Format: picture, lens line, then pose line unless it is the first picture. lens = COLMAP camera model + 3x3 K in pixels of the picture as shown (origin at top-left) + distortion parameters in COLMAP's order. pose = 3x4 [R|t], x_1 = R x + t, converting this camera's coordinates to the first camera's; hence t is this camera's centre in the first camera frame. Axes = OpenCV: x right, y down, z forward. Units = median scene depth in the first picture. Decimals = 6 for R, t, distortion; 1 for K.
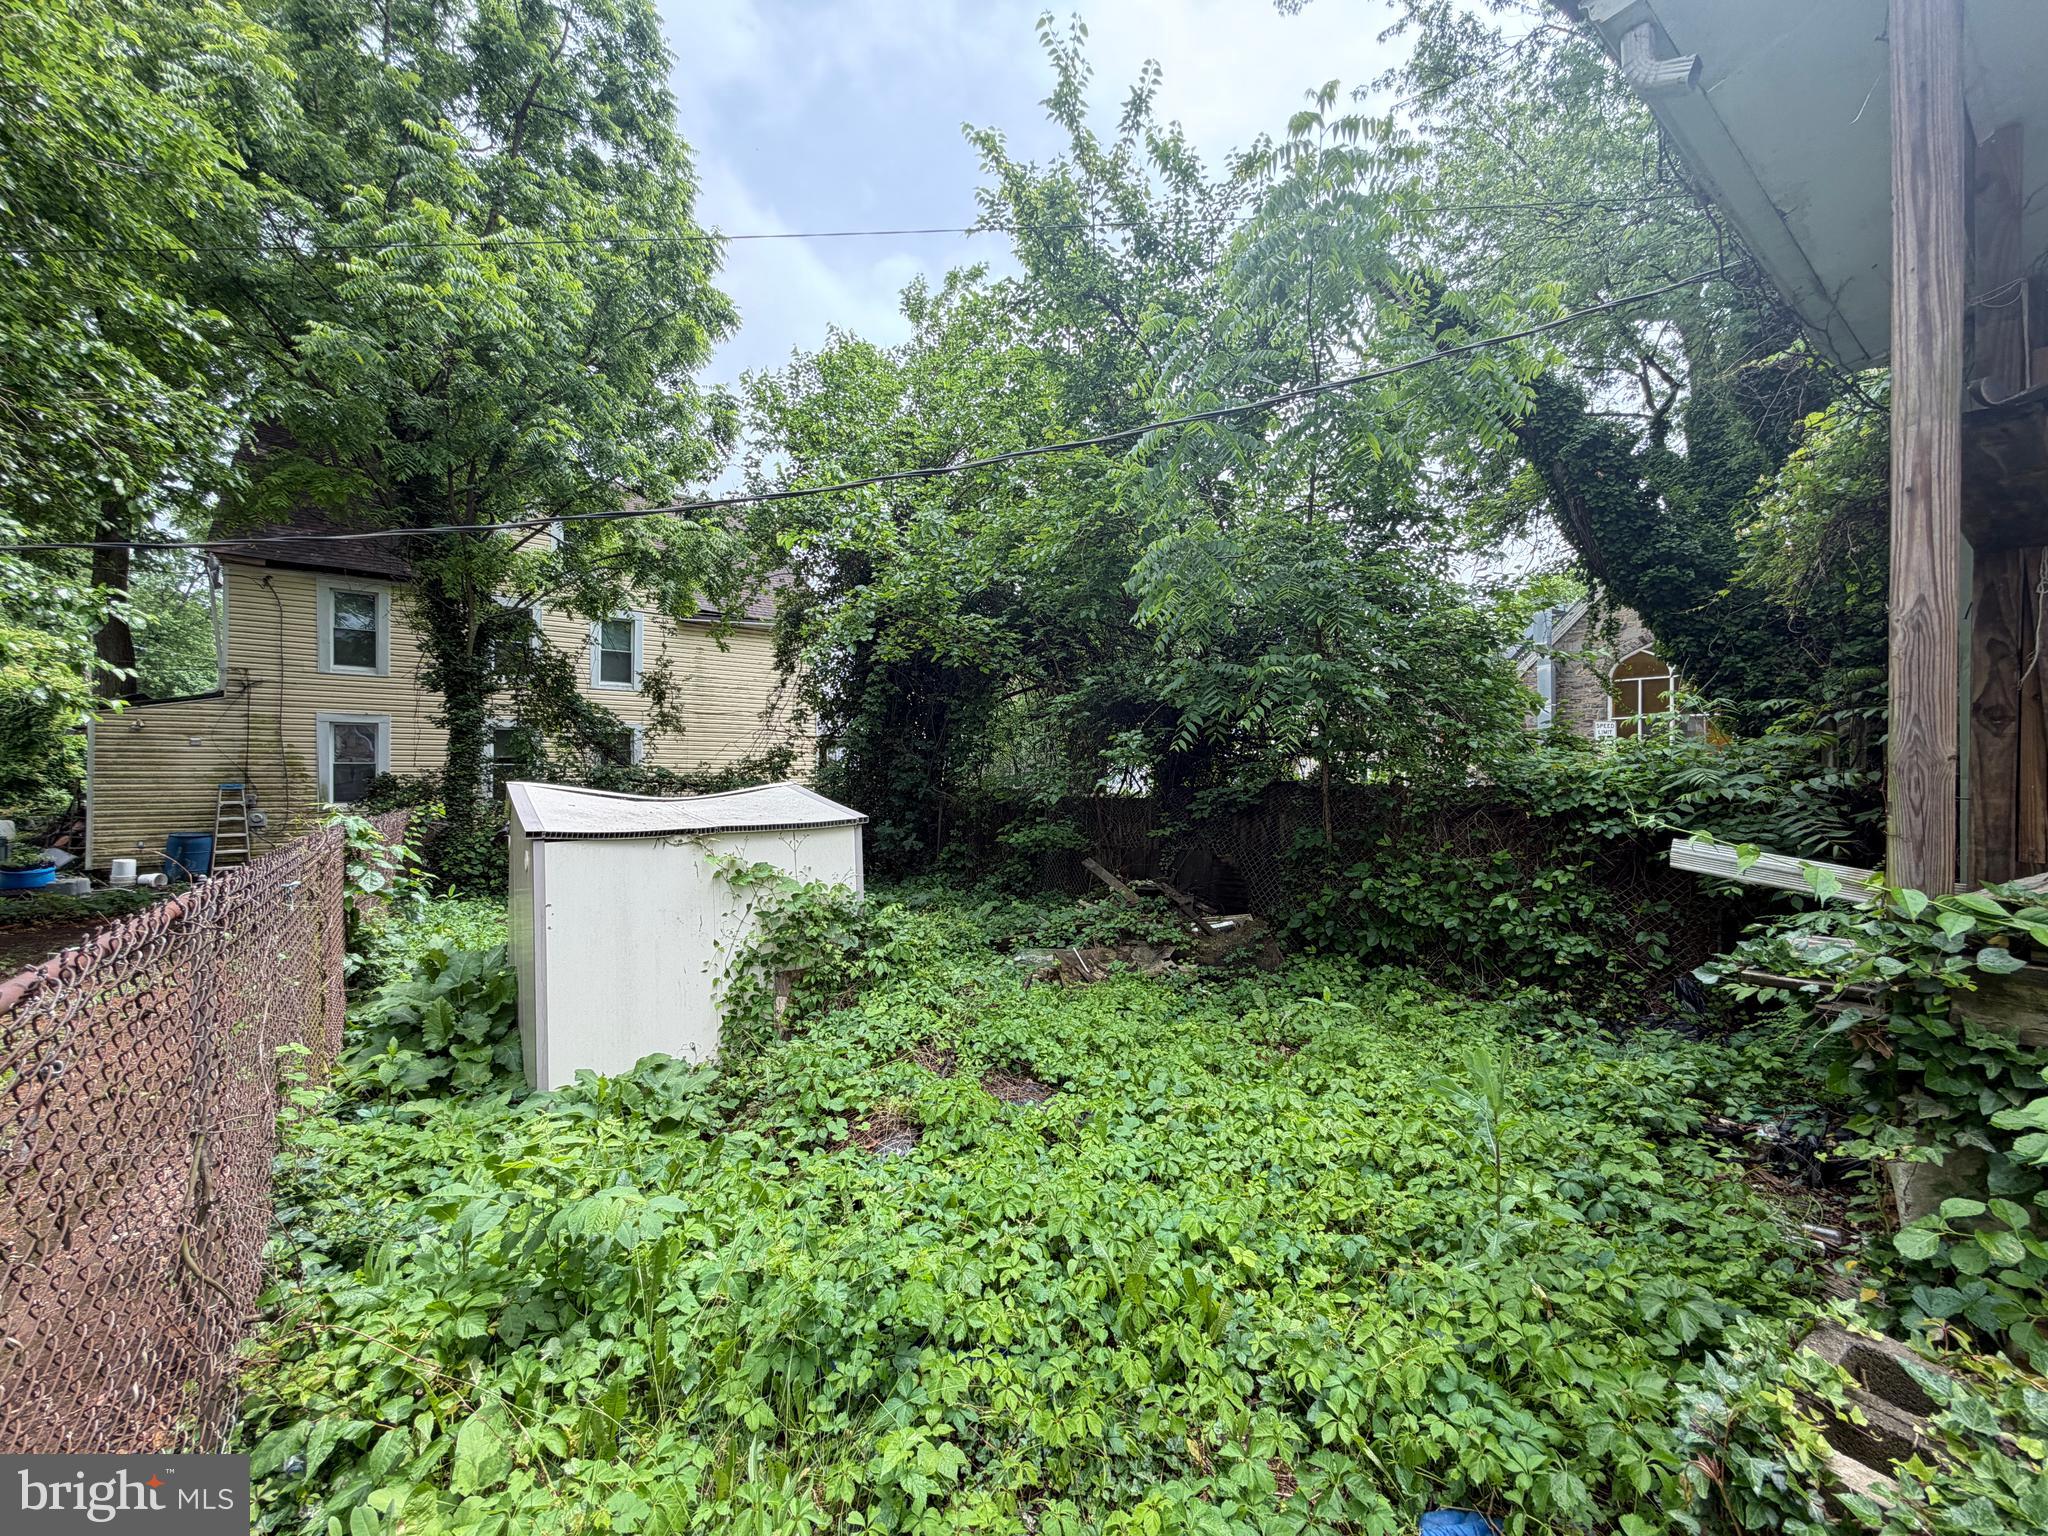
lens RADIAL K [[819.3, 0, 1026.7], [0, 819.3, 771.6], [0, 0, 1]] dist [-0.001357, -0.001467]
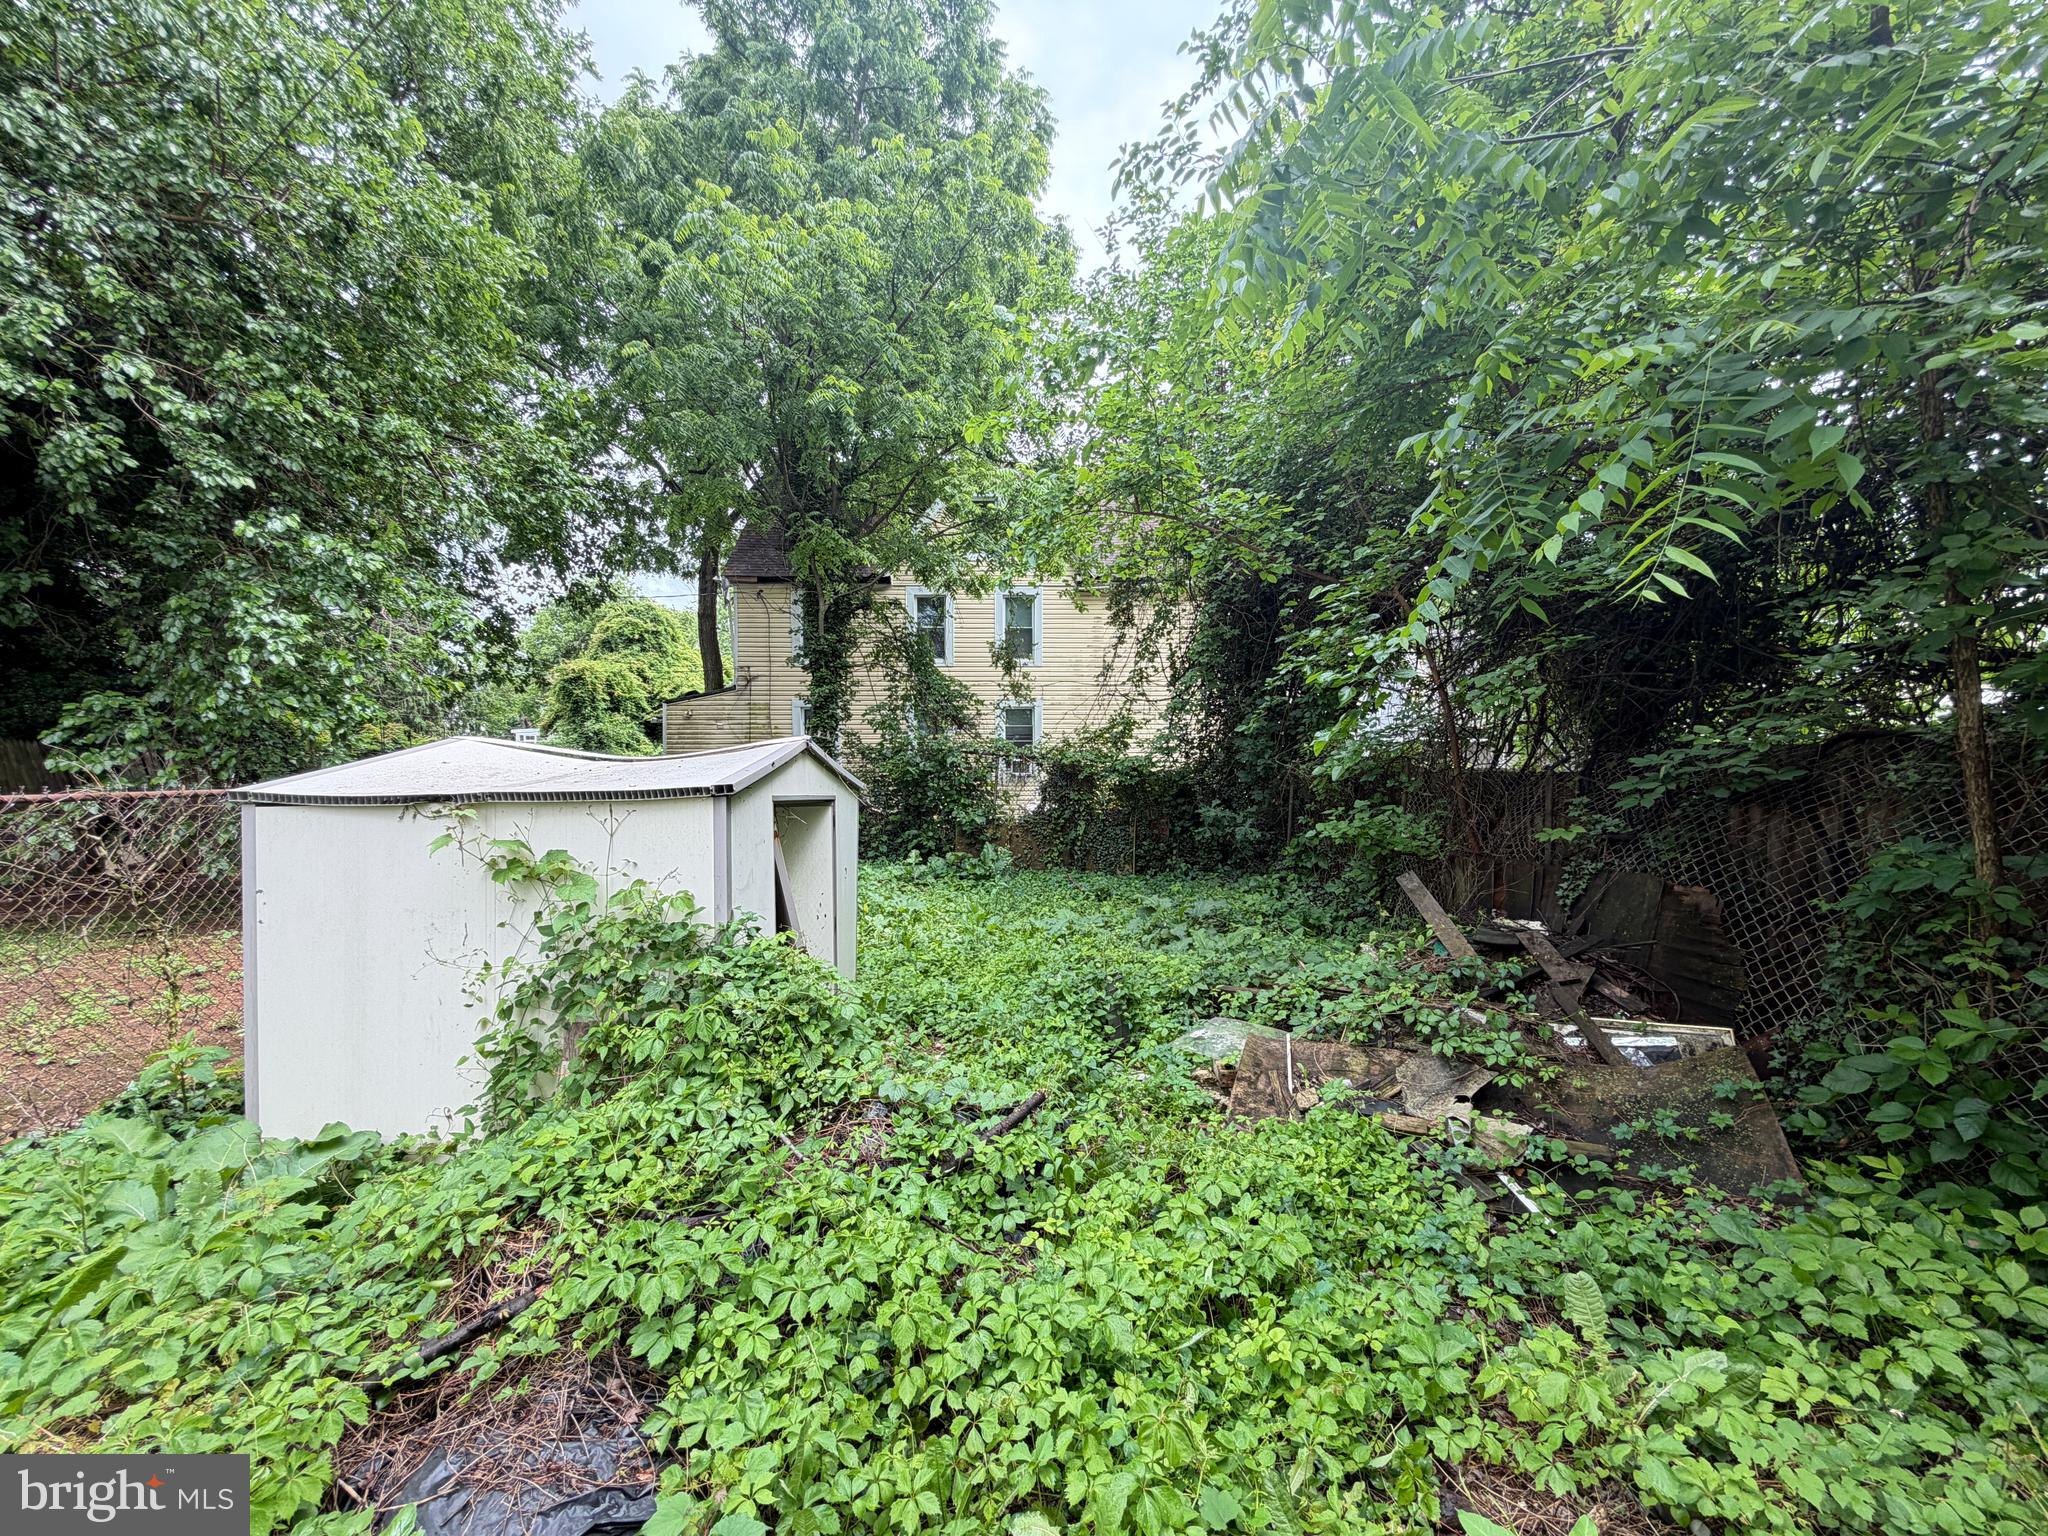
lens RADIAL K [[819.3, 0, 1022.2], [0, 819.3, 771.7], [0, 0, 1]] dist [-0.001357, -0.001467]
pose [[0.813576, 0.005624, -0.581432, 0.142665], [0.007145, 0.999781, 0.019669, 0.015973], [0.581415, -0.020157, 0.813357, 0.278698]]
